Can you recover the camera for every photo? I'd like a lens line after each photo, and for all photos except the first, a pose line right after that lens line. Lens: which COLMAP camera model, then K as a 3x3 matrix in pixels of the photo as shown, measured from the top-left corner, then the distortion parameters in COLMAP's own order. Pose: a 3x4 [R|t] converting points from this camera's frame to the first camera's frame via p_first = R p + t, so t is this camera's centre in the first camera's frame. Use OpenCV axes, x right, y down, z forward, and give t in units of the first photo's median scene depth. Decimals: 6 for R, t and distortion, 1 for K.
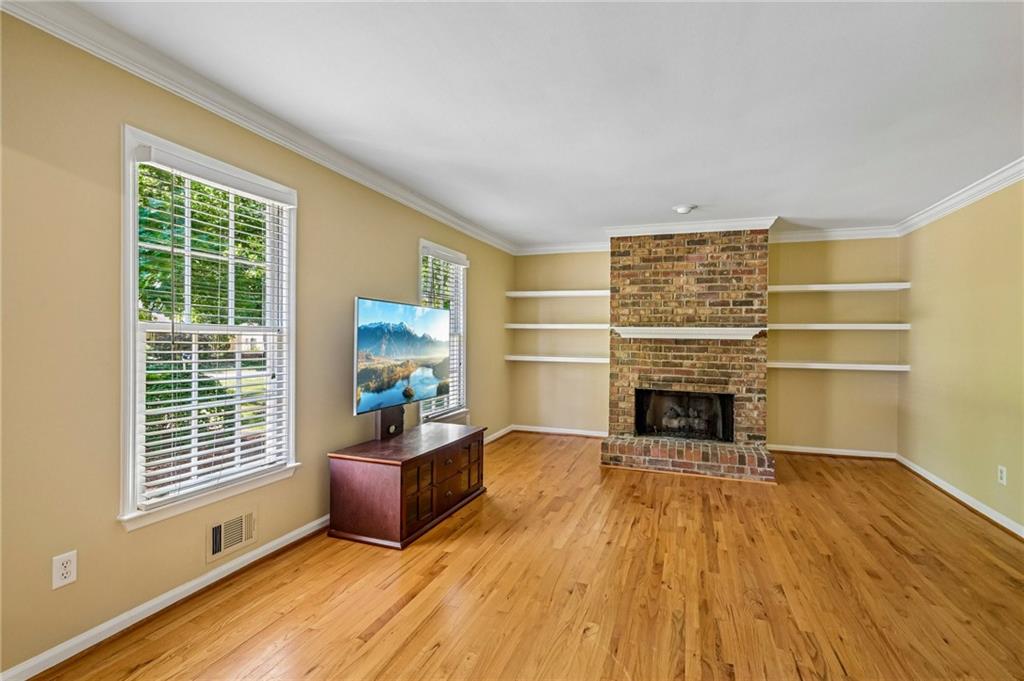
lens RADIAL K [[481.9, 0, 510.3], [0, 481.9, 349.5], [0, 0, 1]] dist [0.006110, -0.000984]
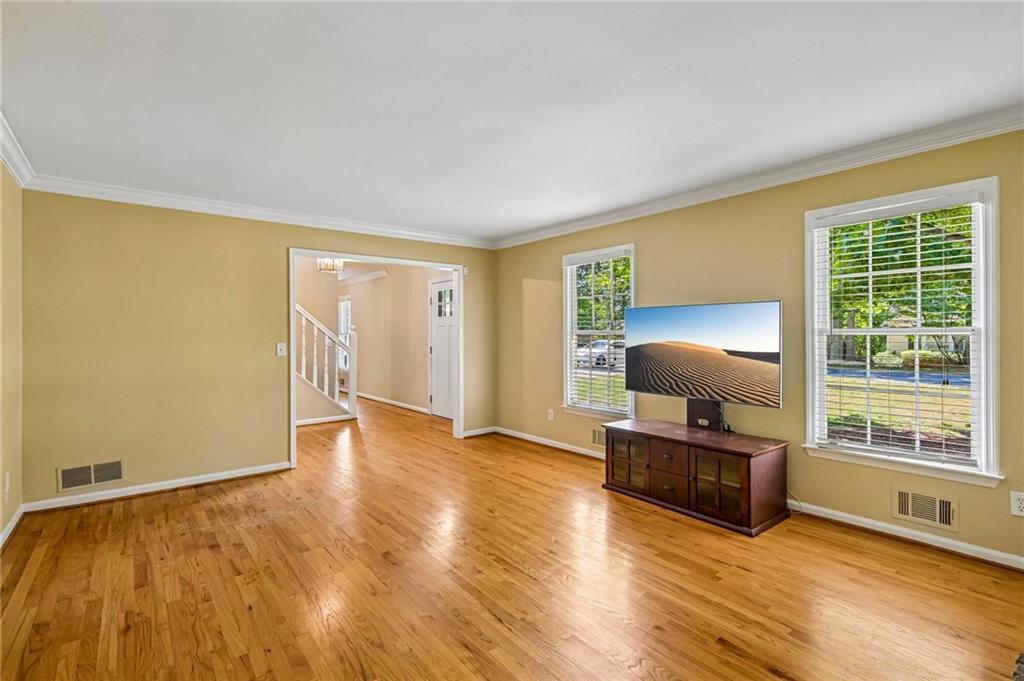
lens RADIAL K [[481.9, 0, 509.3], [0, 481.9, 335.3], [0, 0, 1]] dist [0.006110, -0.000984]
pose [[-0.527994, -0.007350, -0.849216, 1.187236], [-0.013894, 0.999903, -0.000016, -0.022779], [0.849134, 0.011791, -0.528045, 1.611073]]
